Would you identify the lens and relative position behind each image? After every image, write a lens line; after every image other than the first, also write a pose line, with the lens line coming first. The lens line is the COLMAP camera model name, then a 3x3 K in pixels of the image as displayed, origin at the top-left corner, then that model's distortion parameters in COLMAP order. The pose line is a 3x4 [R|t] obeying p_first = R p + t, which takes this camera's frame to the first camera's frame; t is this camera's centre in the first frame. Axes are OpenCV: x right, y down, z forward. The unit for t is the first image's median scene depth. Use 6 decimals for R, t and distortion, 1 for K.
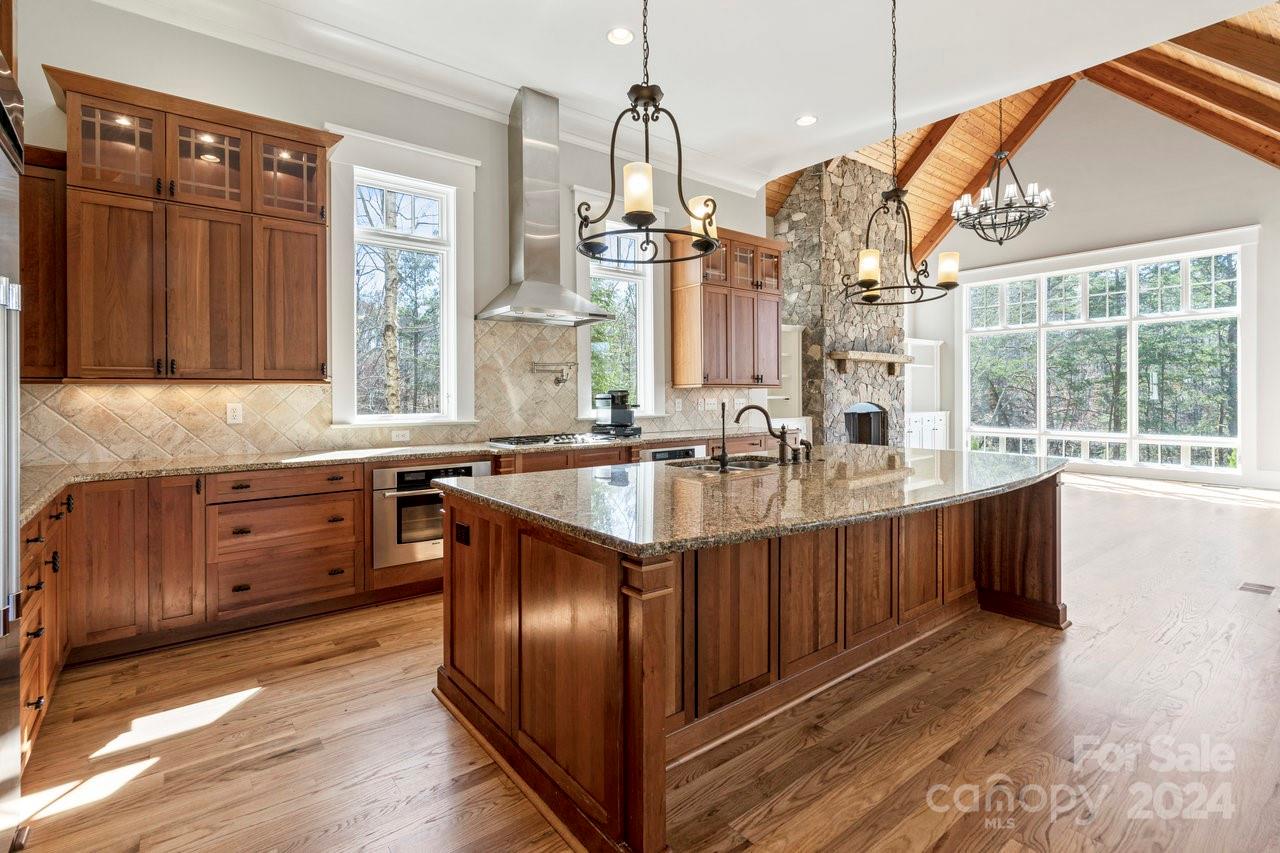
lens RADIAL K [[607.3, 0, 621.8], [0, 607.3, 394.6], [0, 0, 1]] dist [0.003226, -0.002039]
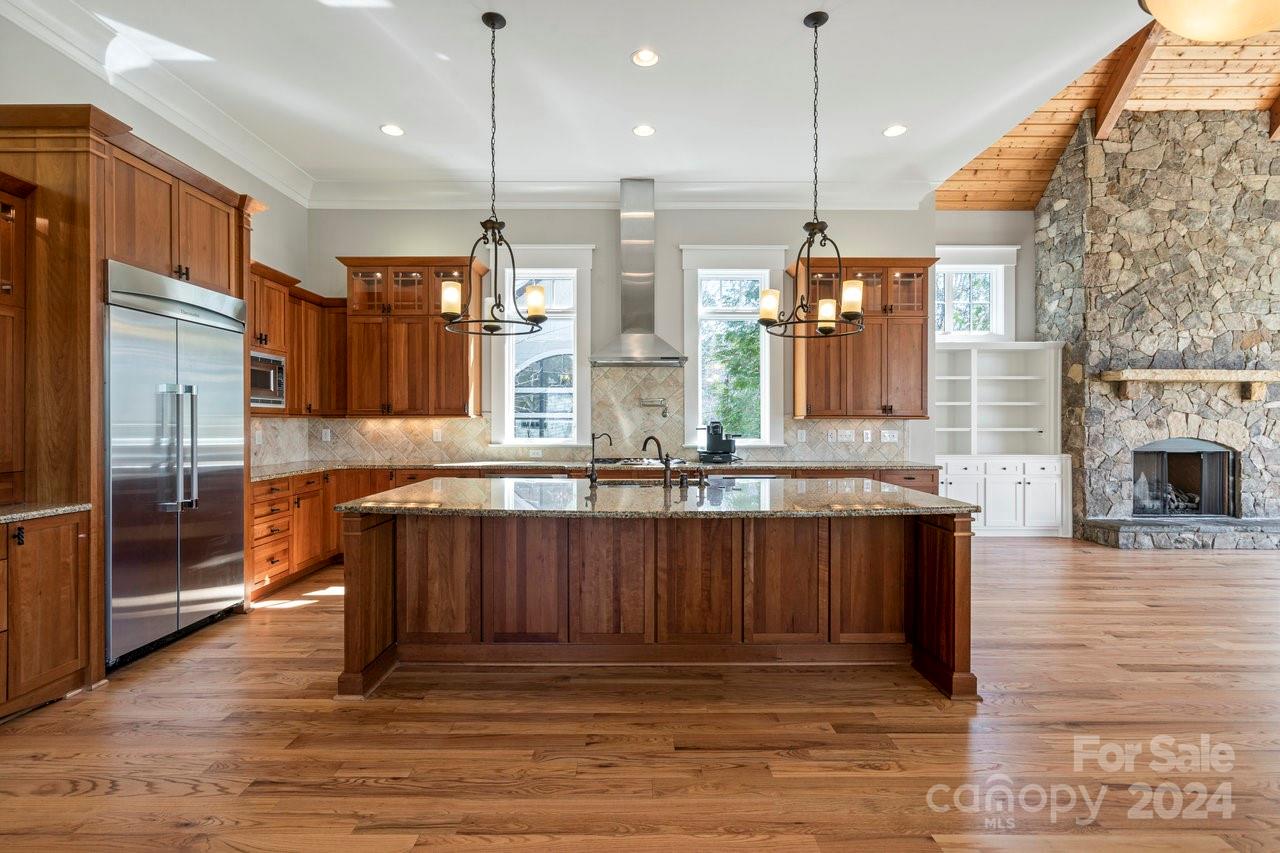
lens RADIAL K [[607.3, 0, 620.5], [0, 607.3, 428.1], [0, 0, 1]] dist [0.003226, -0.002039]
pose [[0.782712, 0.011128, -0.622285, 0.350295], [-0.005265, 0.999923, 0.011258, -0.004255], [0.622362, -0.005535, 0.782710, 0.009478]]
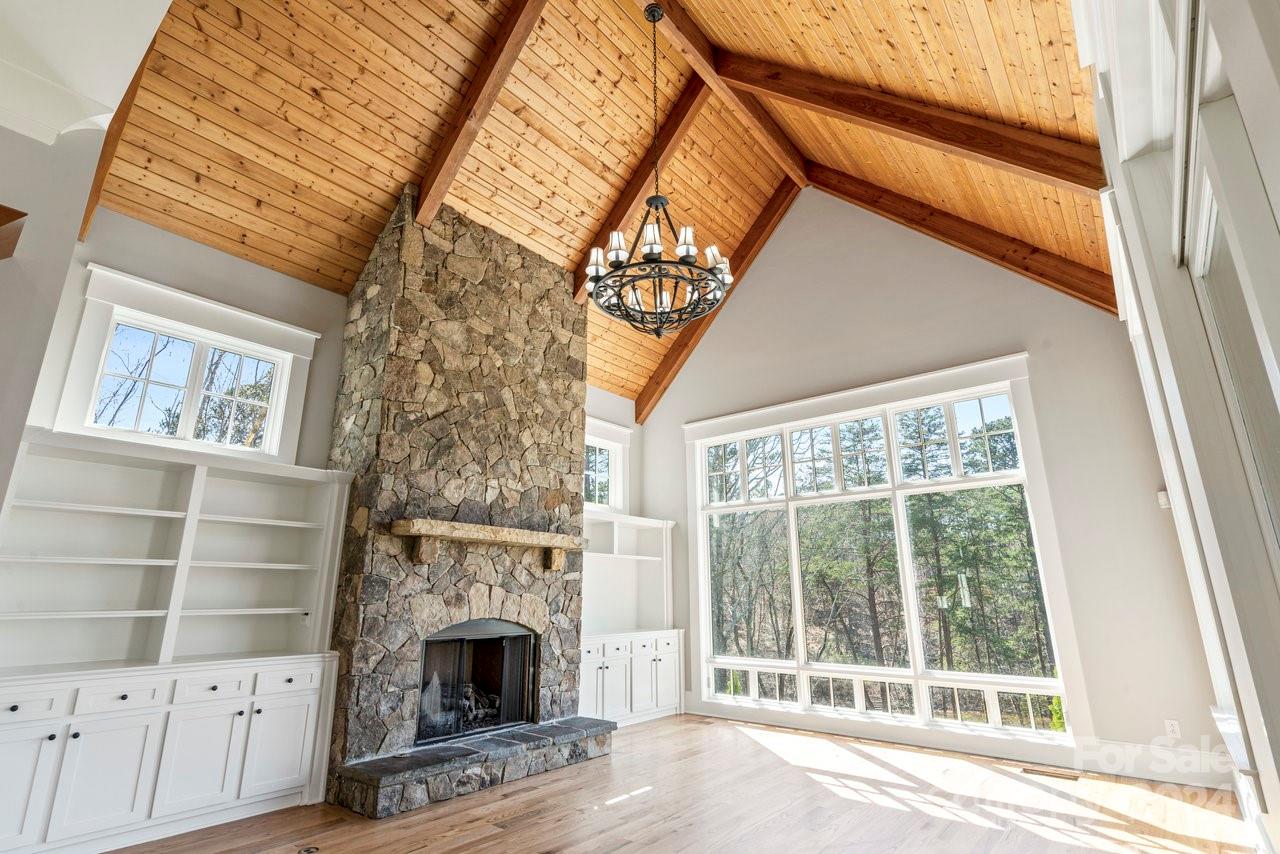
lens RADIAL K [[607.3, 0, 644.0], [0, 607.3, 423.0], [0, 0, 1]] dist [0.003226, -0.002039]
pose [[0.974443, 0.061834, 0.215958, 0.442223], [0.000684, 0.960548, -0.278115, -0.005184], [-0.224635, 0.271154, 0.935956, 0.434481]]
